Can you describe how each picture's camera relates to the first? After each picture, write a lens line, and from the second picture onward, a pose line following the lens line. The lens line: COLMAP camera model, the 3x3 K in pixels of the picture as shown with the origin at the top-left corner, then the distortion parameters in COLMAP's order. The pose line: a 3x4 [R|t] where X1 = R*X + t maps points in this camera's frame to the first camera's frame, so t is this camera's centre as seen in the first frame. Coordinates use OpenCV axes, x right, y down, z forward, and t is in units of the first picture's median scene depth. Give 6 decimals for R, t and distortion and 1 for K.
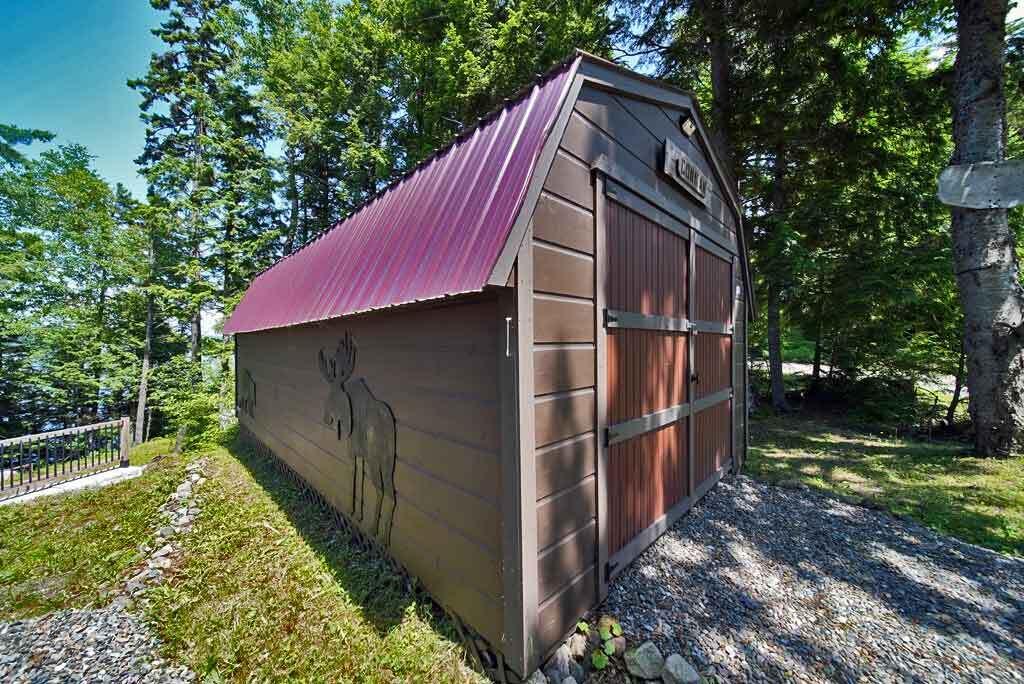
lens RADIAL K [[355.4, 0, 512.0], [0, 355.4, 342.0], [0, 0, 1]] dist [-0.002143, -0.000353]
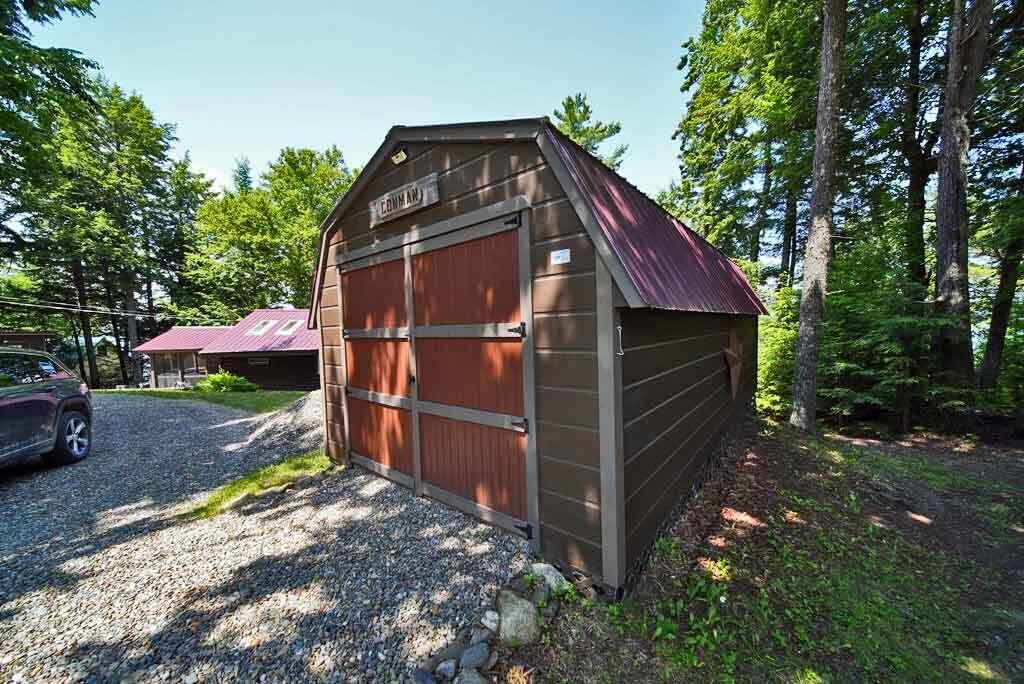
lens RADIAL K [[355.4, 0, 512.0], [0, 355.4, 342.0], [0, 0, 1]] dist [-0.002143, -0.000353]
pose [[0.108218, 0.041492, -0.993261, 1.780069], [0.027378, 0.998625, 0.044699, -0.061905], [0.993750, -0.032031, 0.106933, 1.285998]]
